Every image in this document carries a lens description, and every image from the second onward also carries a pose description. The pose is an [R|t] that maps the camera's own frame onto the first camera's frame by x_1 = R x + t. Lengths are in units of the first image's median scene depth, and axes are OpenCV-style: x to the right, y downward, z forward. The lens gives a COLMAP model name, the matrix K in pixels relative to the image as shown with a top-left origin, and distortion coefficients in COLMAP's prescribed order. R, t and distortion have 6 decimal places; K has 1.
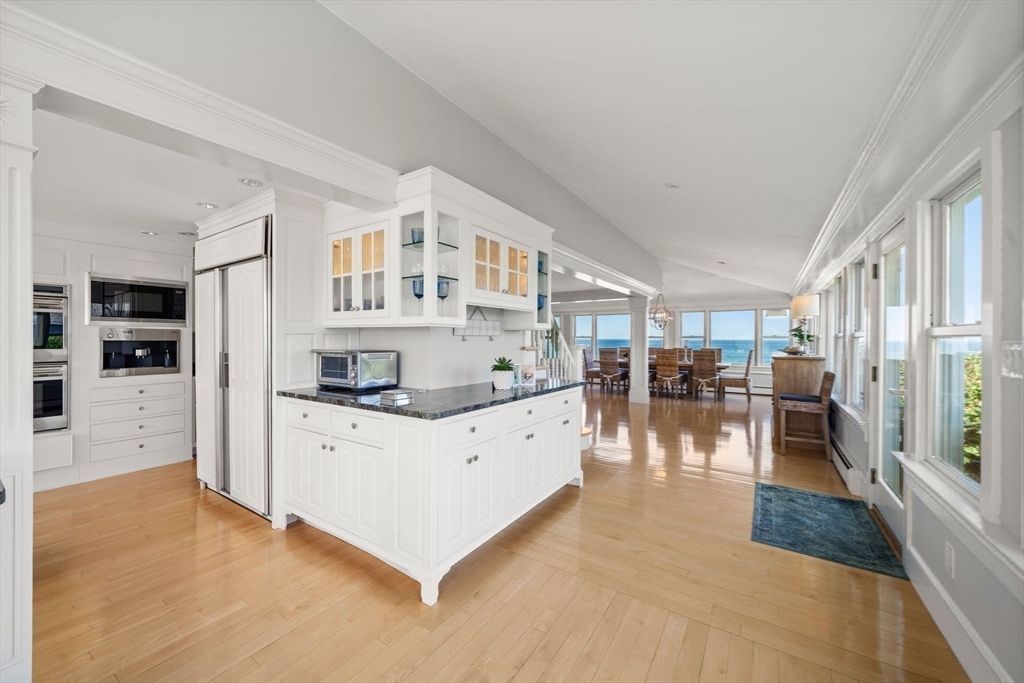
lens RADIAL K [[388.8, 0, 511.2], [0, 388.8, 339.3], [0, 0, 1]] dist [-0.018292, -0.000209]
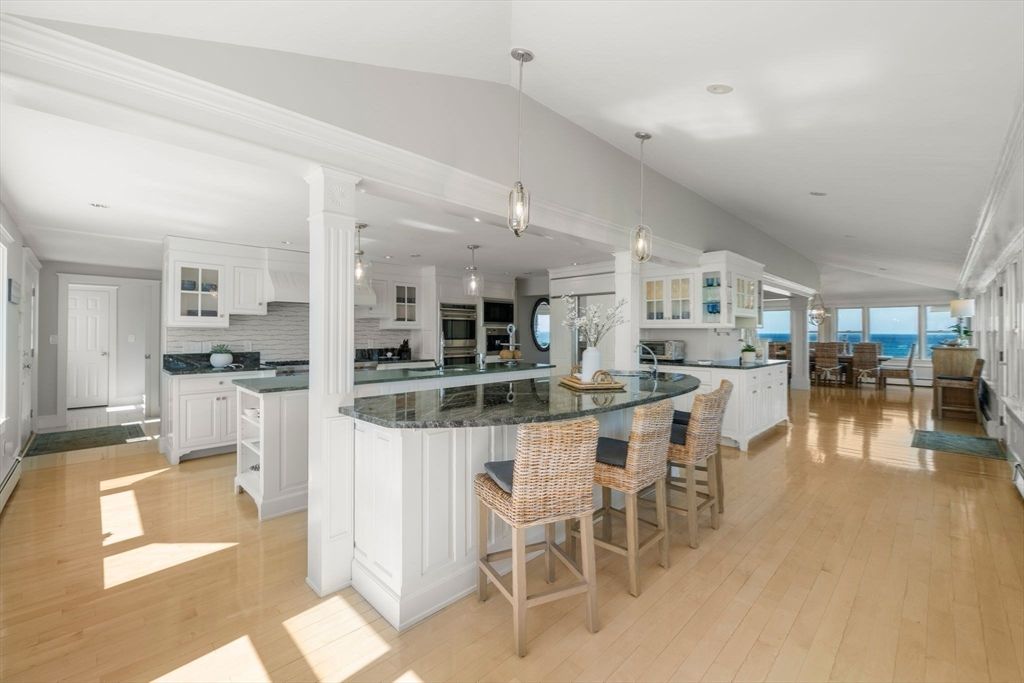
lens RADIAL K [[426.7, 0, 503.1], [0, 426.7, 329.4], [0, 0, 1]] dist [-0.016972, 0.000132]
pose [[0.975045, -0.002908, -0.221987, -0.467908], [0.000559, 0.999943, -0.010642, -0.002020], [0.222005, 0.010252, 0.974992, -0.786659]]
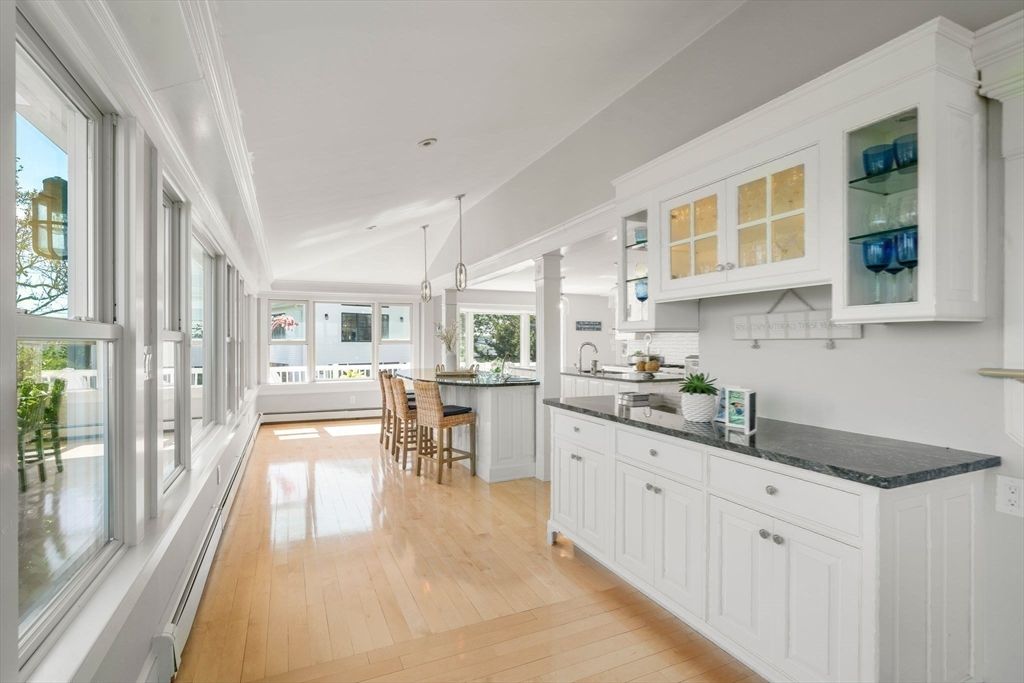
lens RADIAL K [[481.7, 0, 515.7], [0, 481.7, 346.1], [0, 0, 1]] dist [0.001432, -0.000027]
pose [[-0.514218, 0.003545, -0.857652, 0.574108], [-0.000977, 0.999988, 0.004719, -0.001483], [0.857659, 0.003264, -0.514209, 0.787120]]
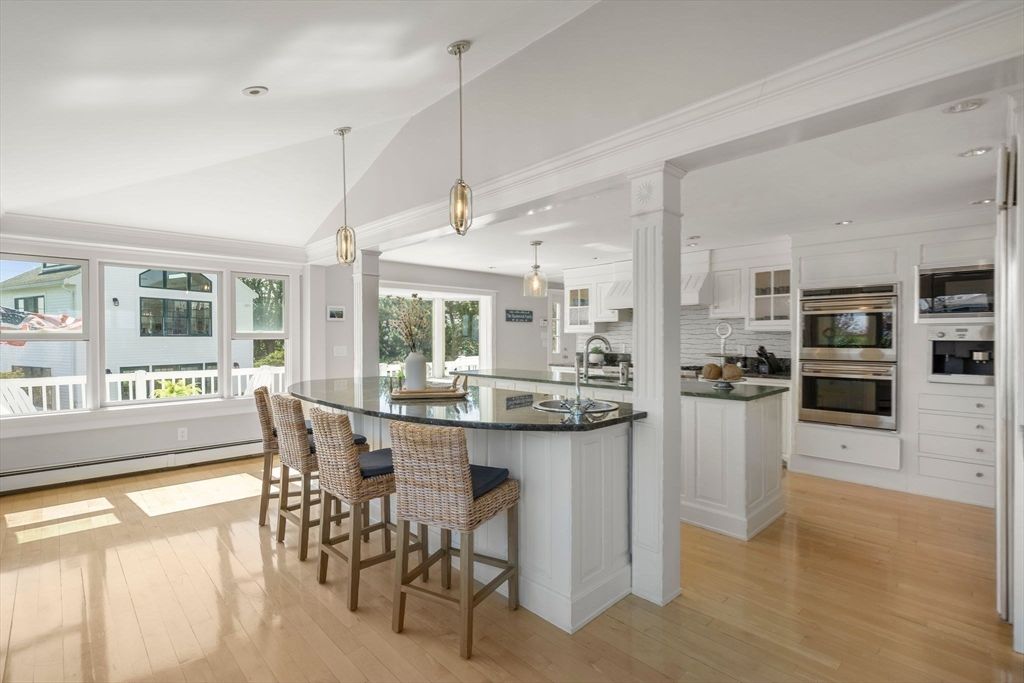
lens RADIAL K [[481.7, 0, 508.5], [0, 481.7, 342.4], [0, 0, 1]] dist [0.001432, -0.000027]
pose [[-0.222466, 0.007514, -0.974912, 0.195530], [0.000620, 0.999971, 0.007566, -0.001078], [0.974940, 0.001078, -0.222464, 0.245695]]
